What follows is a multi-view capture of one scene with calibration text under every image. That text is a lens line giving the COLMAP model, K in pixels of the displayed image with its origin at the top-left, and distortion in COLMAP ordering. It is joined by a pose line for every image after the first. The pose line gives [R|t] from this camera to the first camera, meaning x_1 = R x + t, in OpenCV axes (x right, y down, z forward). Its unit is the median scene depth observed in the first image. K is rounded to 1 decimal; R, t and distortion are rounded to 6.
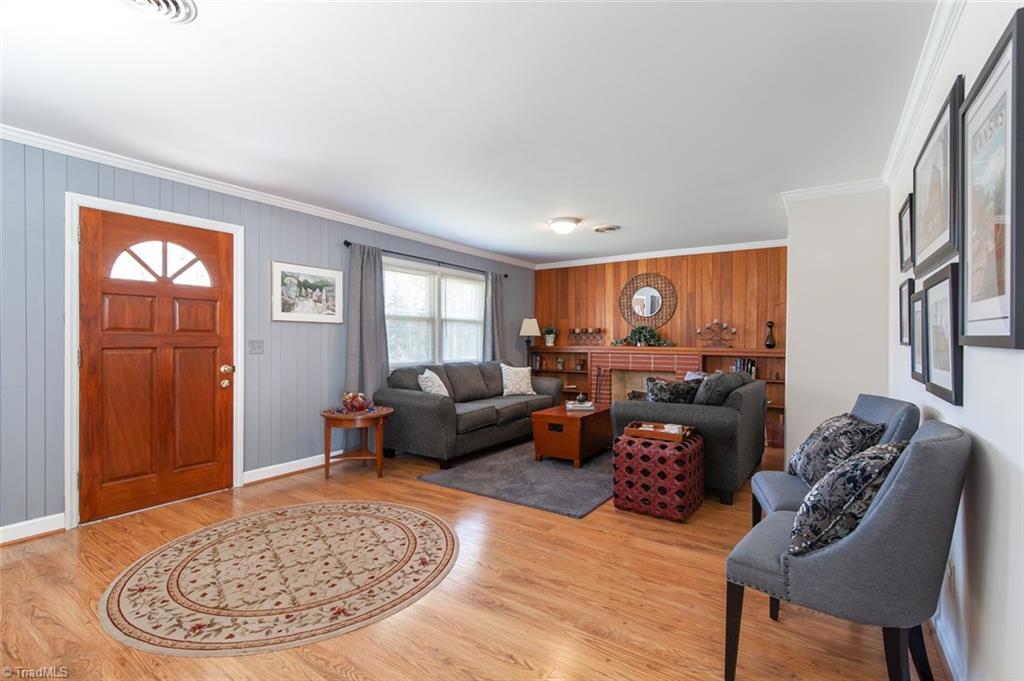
lens RADIAL K [[461.7, 0, 514.2], [0, 461.7, 341.6], [0, 0, 1]] dist [-0.000049, 0.000968]
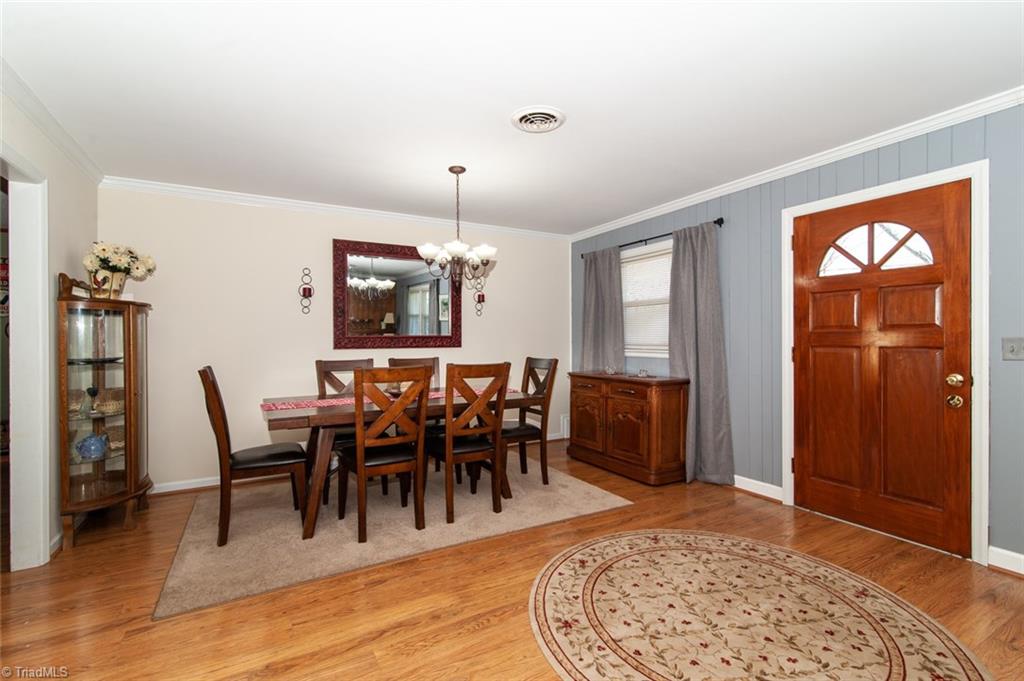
lens RADIAL K [[461.7, 0, 508.7], [0, 461.7, 338.4], [0, 0, 1]] dist [-0.000049, 0.000968]
pose [[-0.453374, -0.002469, -0.891317, 0.362697], [0.001930, 0.999991, -0.003752, -0.000642], [0.891318, -0.003421, -0.453365, 0.910070]]
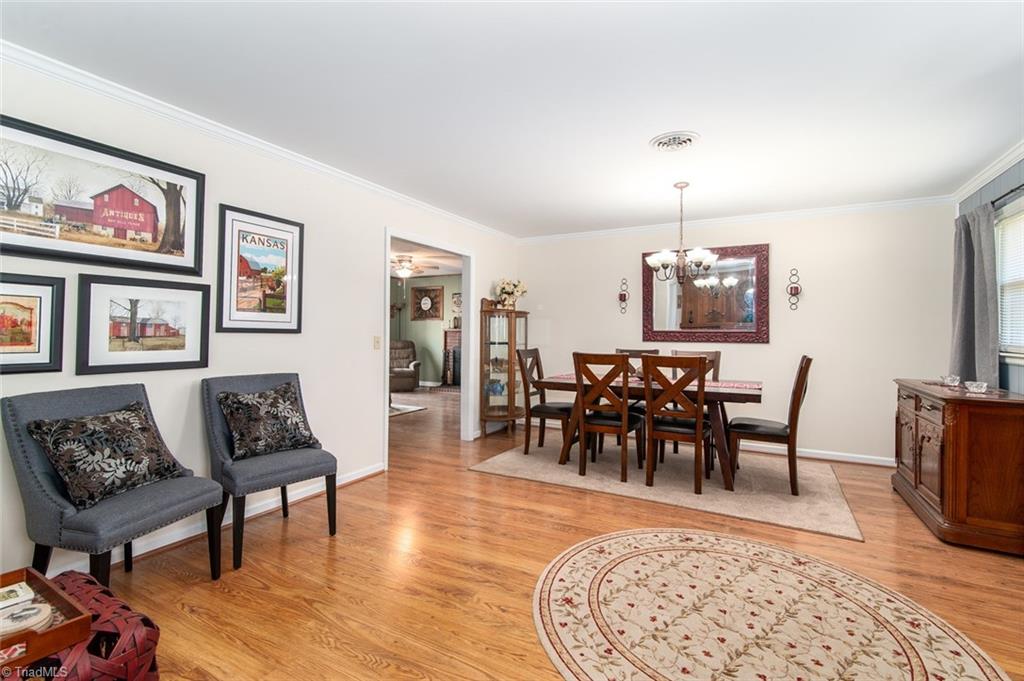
lens RADIAL K [[461.7, 0, 512.9], [0, 461.7, 330.8], [0, 0, 1]] dist [-0.000049, 0.000968]
pose [[-0.995959, -0.012061, -0.088995, -0.013514], [-0.011869, 0.999926, -0.002693, -0.003846], [0.089021, -0.001626, -0.996028, 1.526139]]
